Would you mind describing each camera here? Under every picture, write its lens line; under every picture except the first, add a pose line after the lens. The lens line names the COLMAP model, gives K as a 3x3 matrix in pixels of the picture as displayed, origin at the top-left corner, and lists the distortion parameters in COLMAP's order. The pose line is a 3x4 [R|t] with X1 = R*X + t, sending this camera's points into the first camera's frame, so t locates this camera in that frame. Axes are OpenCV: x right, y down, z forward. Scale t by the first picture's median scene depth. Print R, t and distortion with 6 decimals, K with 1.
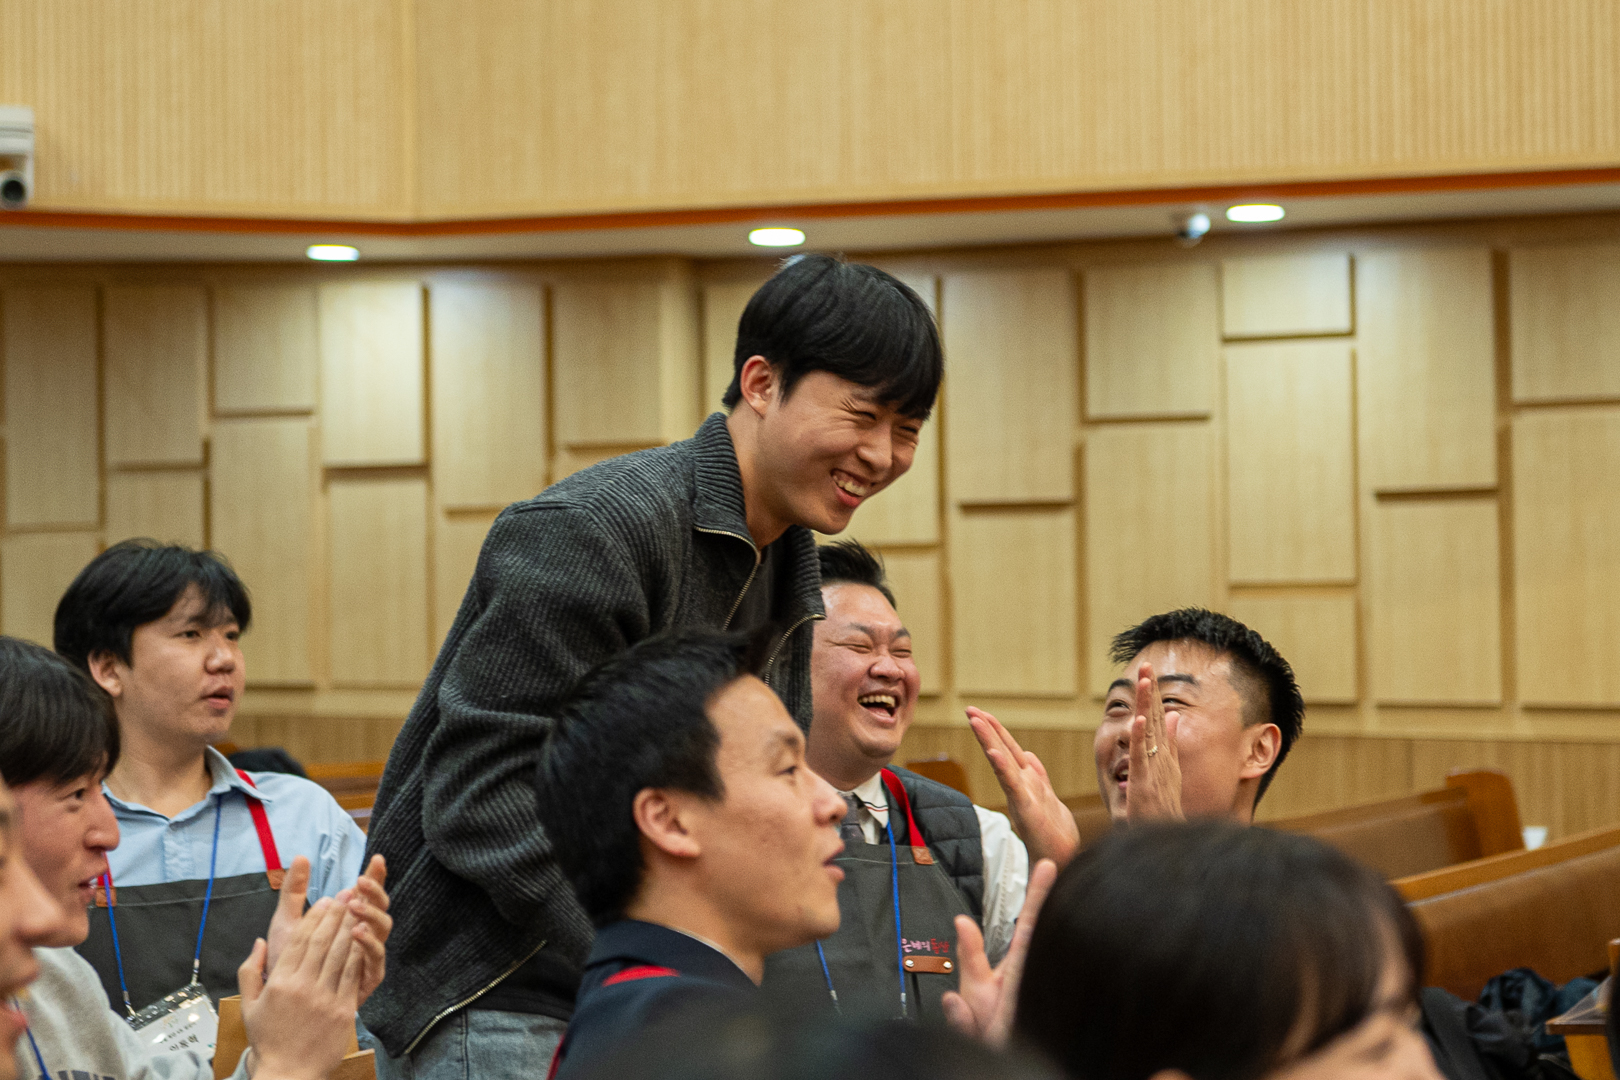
lens RADIAL K [[3690.3, 0, 807.6], [0, 3690.3, 537.4], [0, 0, 1]] dist [0.038626, 0.000000]
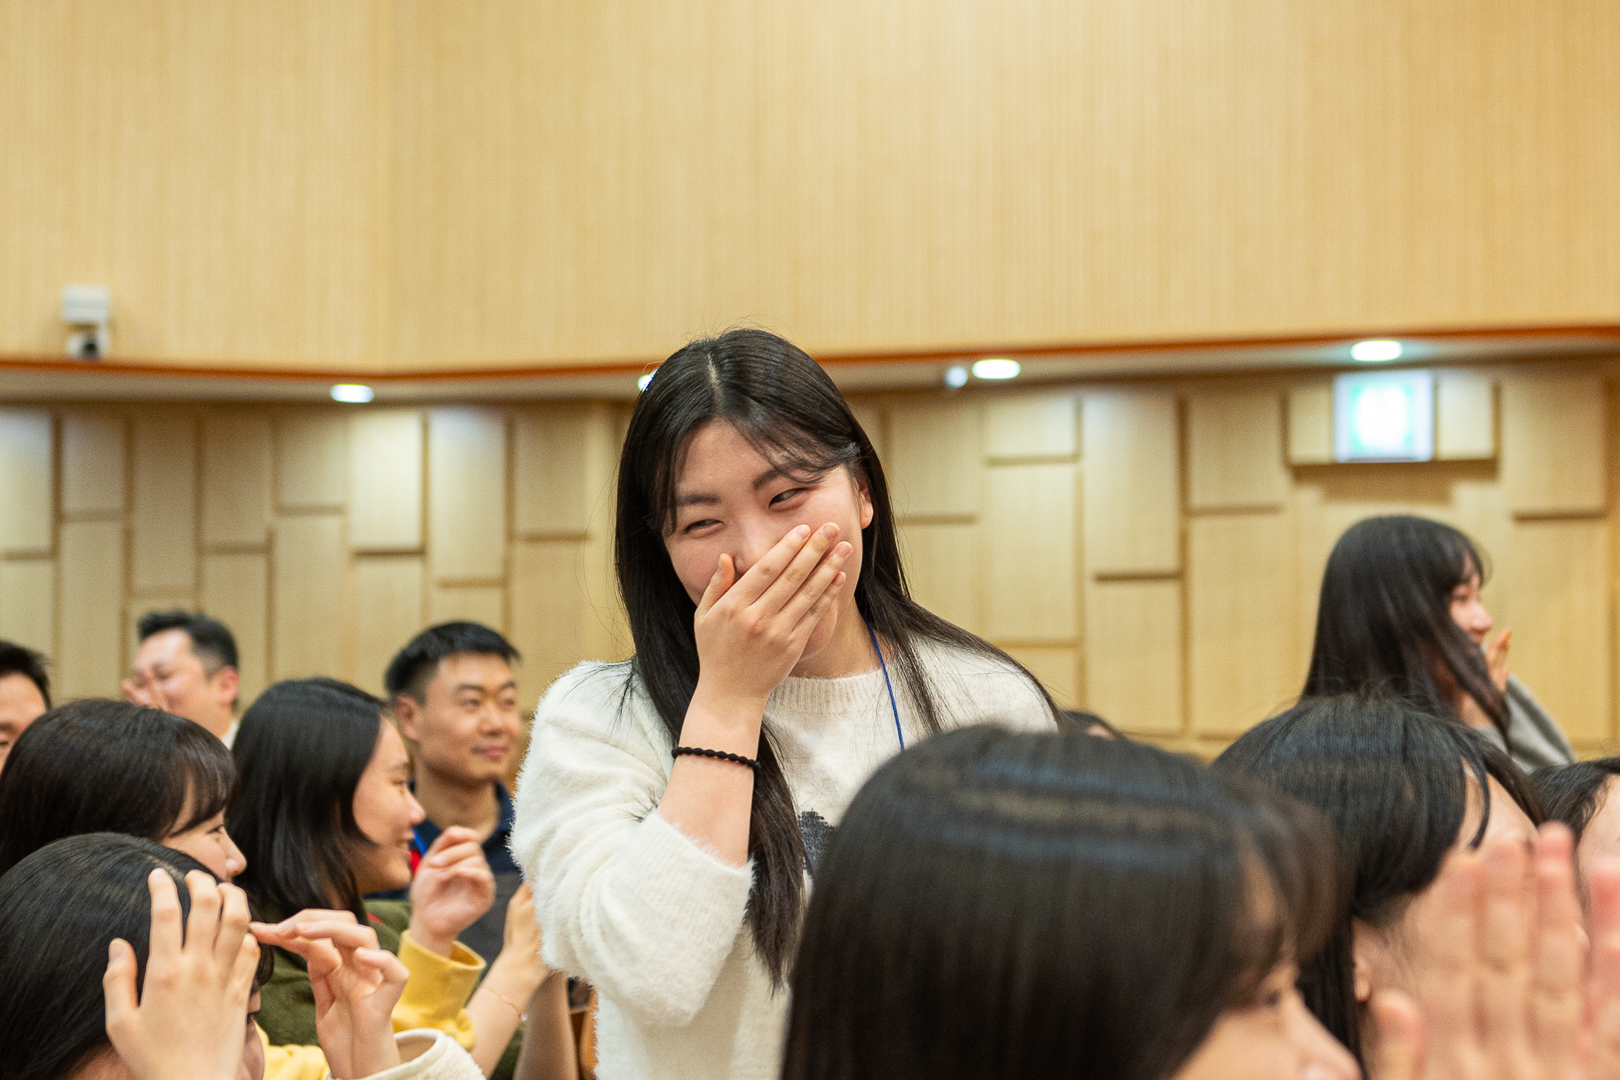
lens RADIAL K [[3075.7, 0, 815.2], [0, 3075.7, 547.3], [0, 0, 1]] dist [-0.008693, 0.000000]
pose [[0.997421, 0.009942, -0.071080, 0.132233], [-0.011755, 0.999615, -0.025136, 0.007104], [0.070803, 0.025907, 0.997154, -0.130258]]
